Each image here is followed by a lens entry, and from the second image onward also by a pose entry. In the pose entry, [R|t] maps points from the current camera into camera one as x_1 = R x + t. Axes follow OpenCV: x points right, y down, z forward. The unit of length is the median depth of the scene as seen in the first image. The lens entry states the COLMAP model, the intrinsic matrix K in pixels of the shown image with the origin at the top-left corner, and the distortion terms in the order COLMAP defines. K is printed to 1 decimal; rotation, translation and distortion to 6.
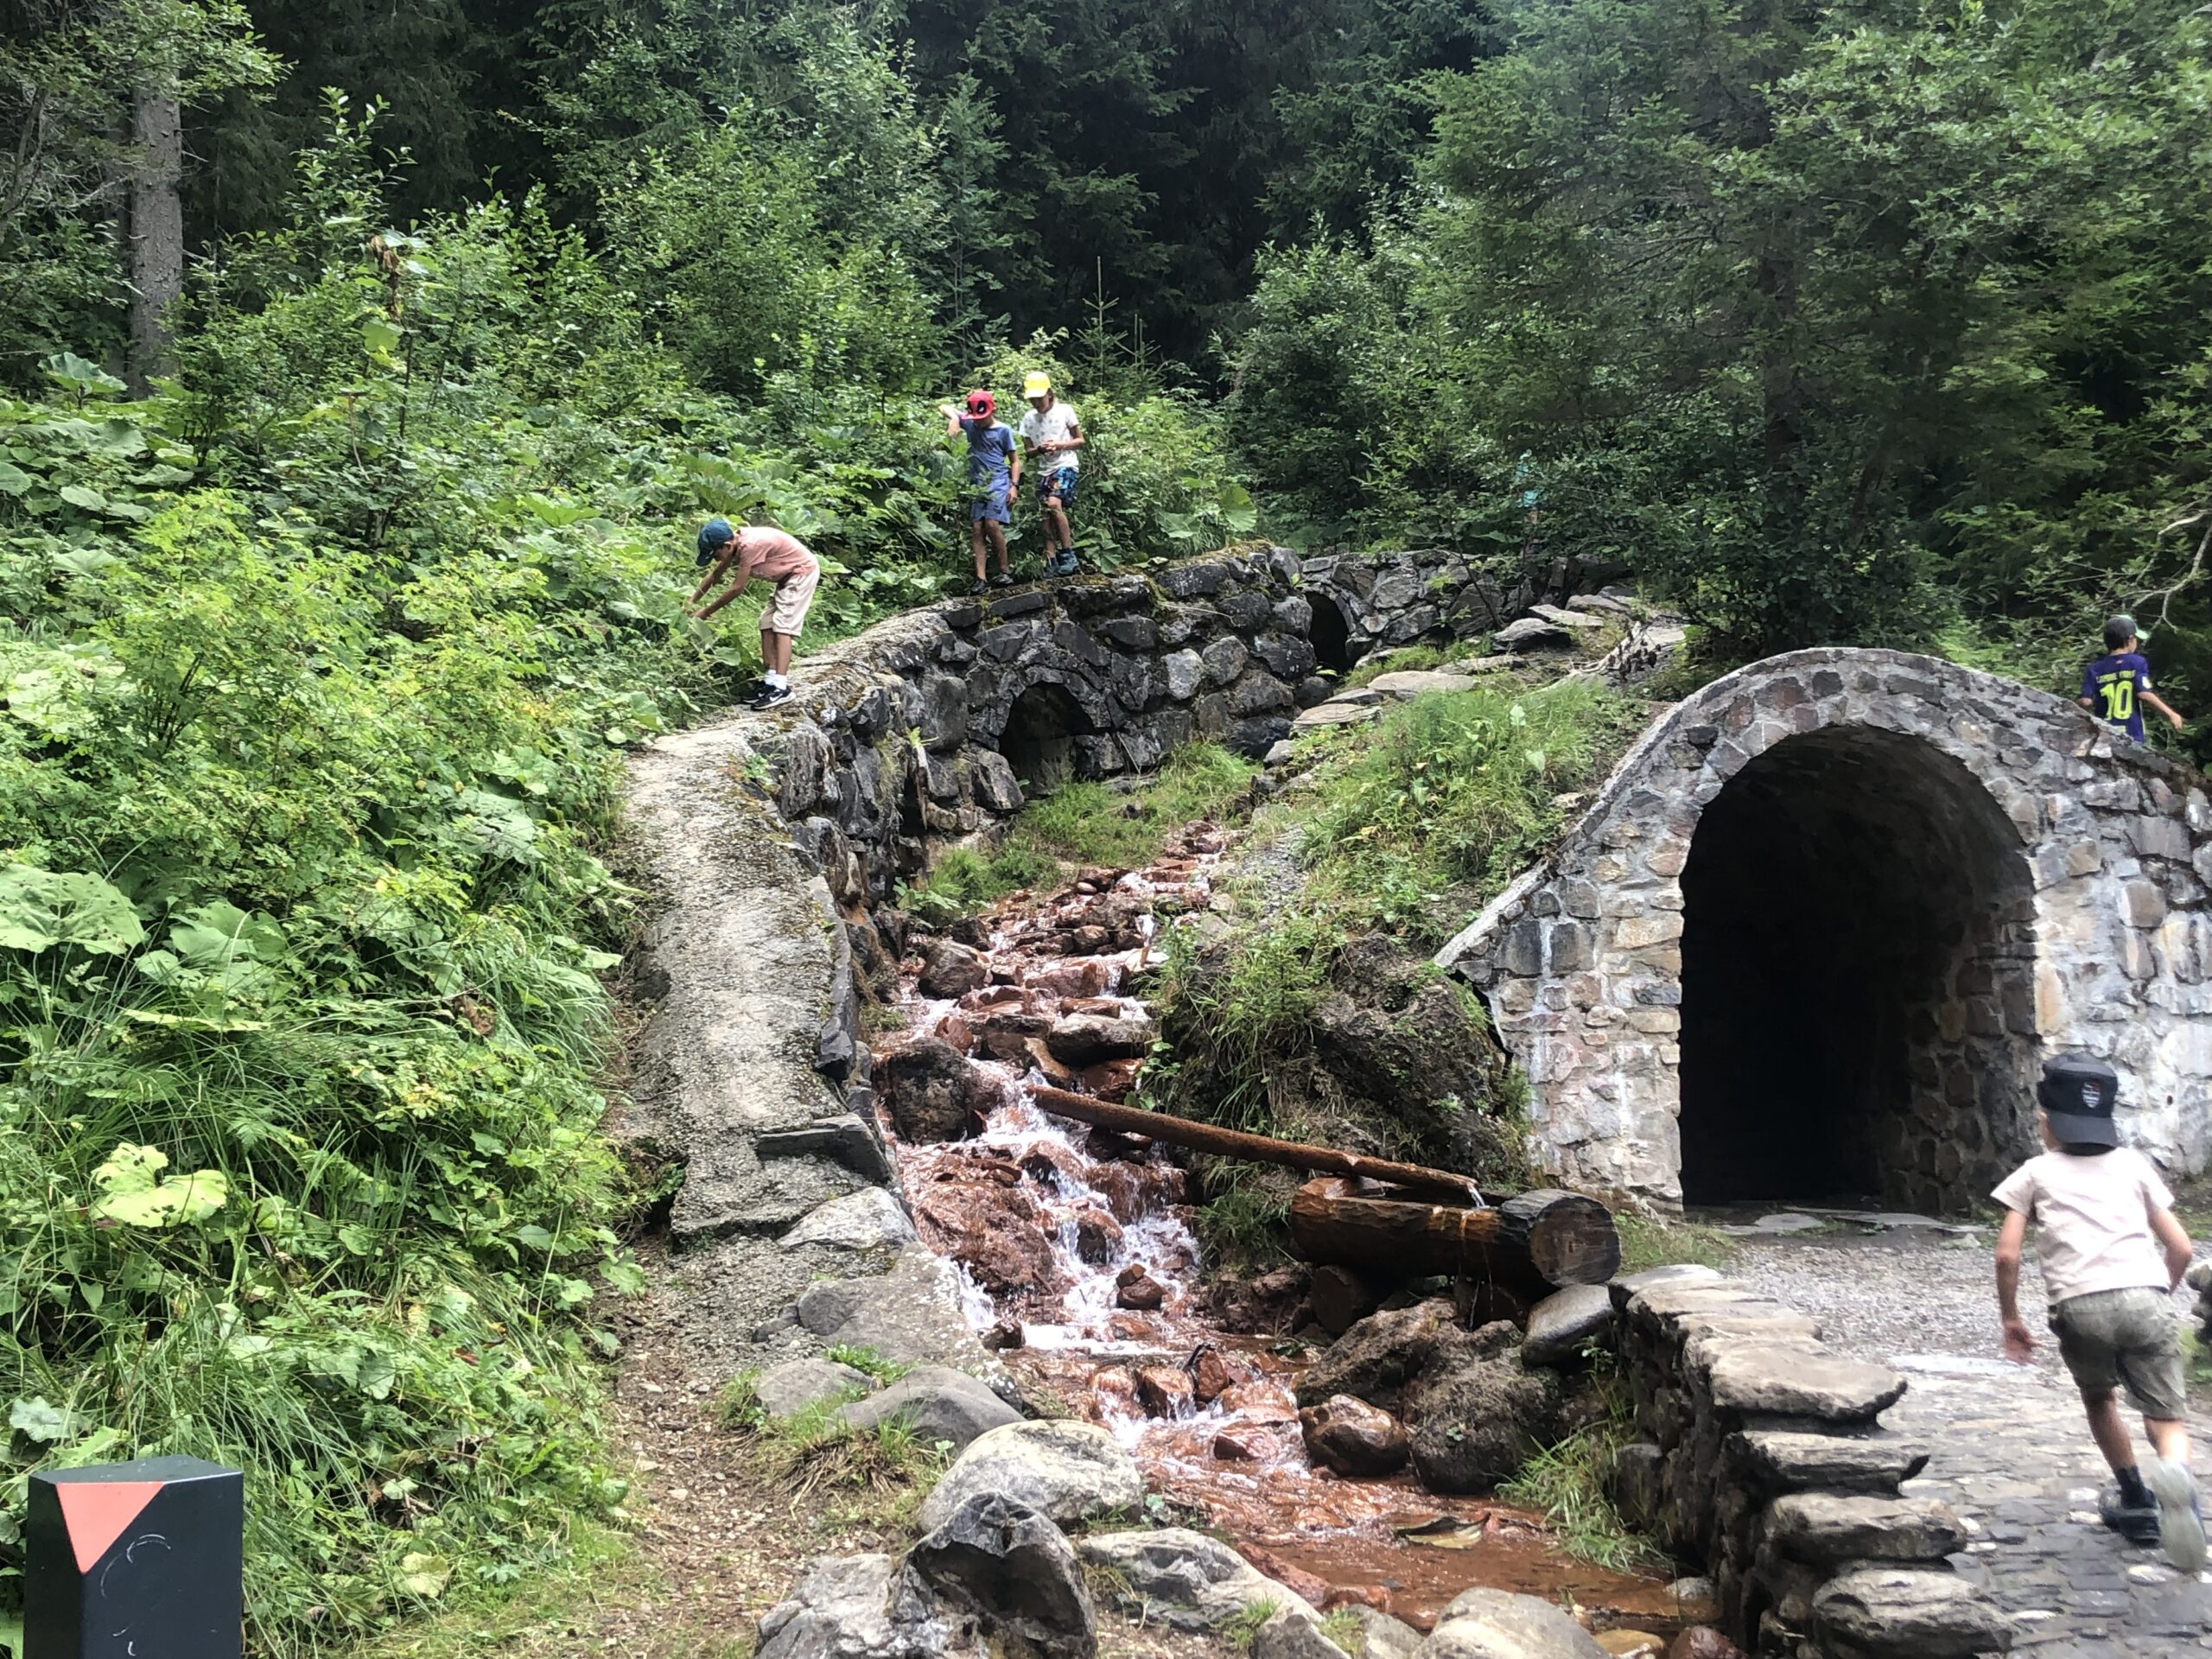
lens RADIAL K [[2514.4, 0, 1105.0], [0, 2514.4, 830.0], [0, 0, 1]] dist [-0.085266, 0.000000]
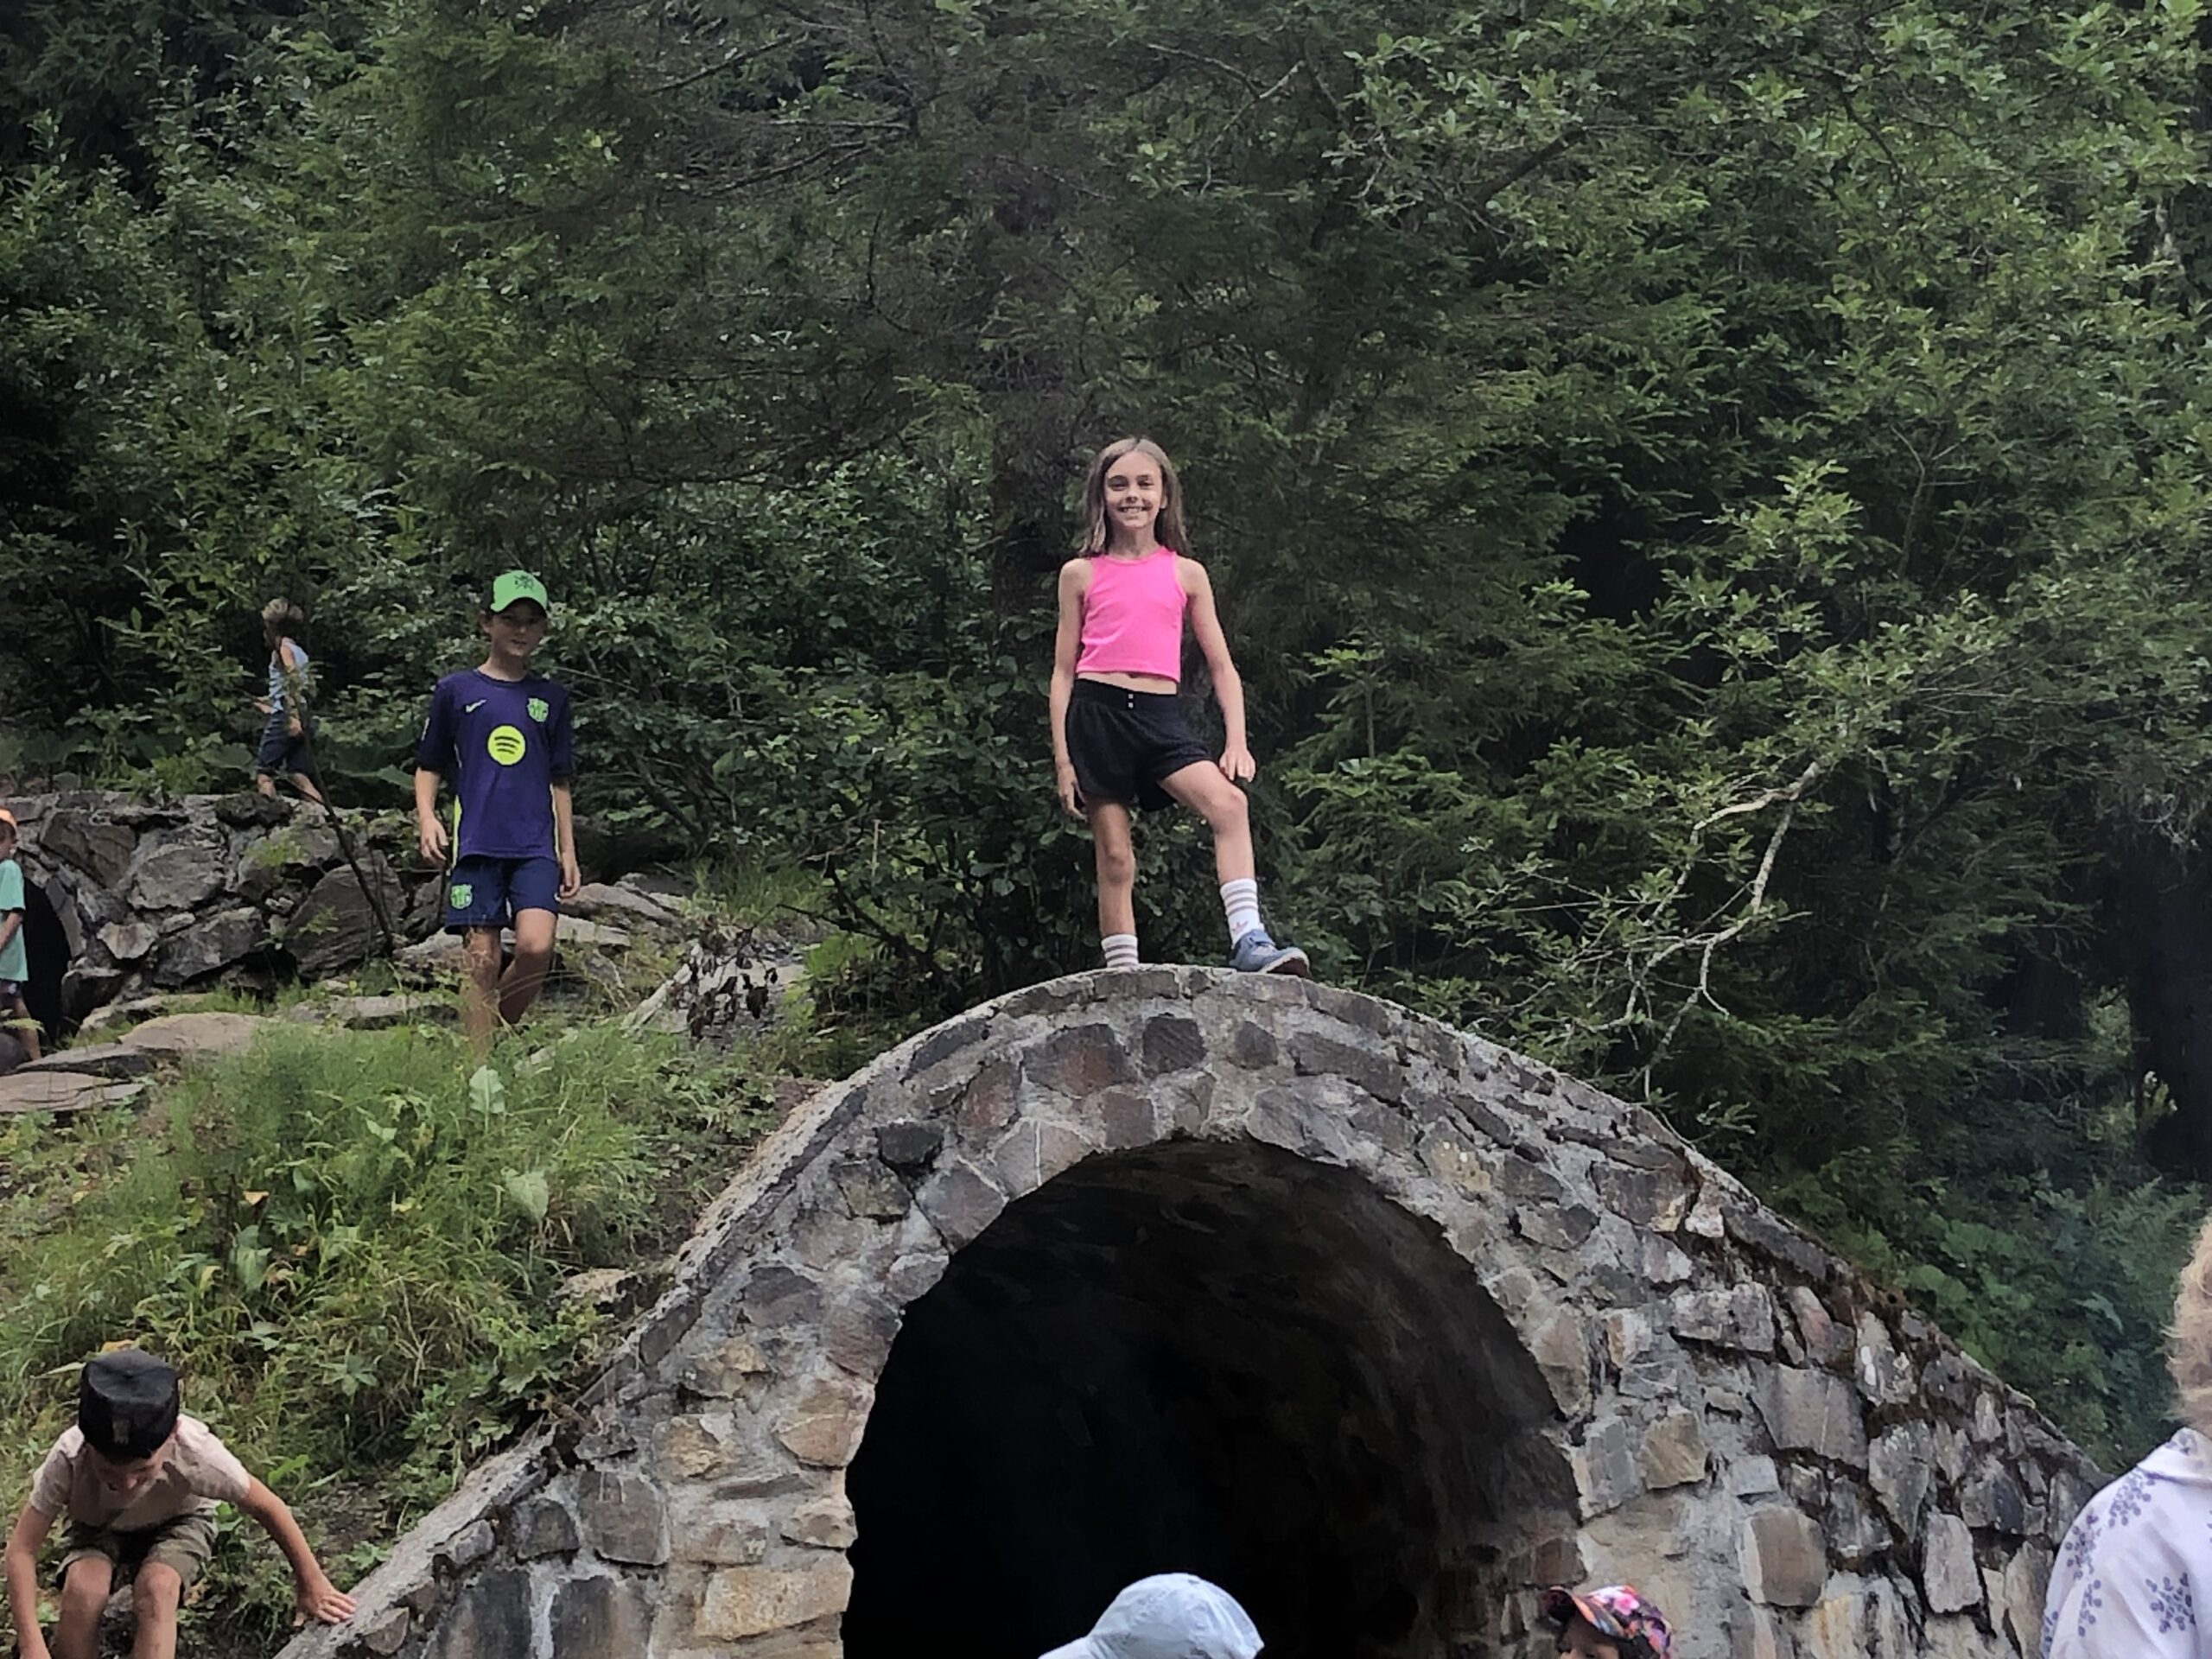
lens RADIAL K [[4749.2, 0, 1104.4], [0, 4749.2, 707.1], [0, 0, 1]] dist [0.179162, 0.000000]
pose [[0.950406, 0.066836, 0.303746, 0.010101], [-0.022175, 0.988713, -0.148171, 0.008799], [-0.310221, 0.134087, 0.941161, 0.172335]]
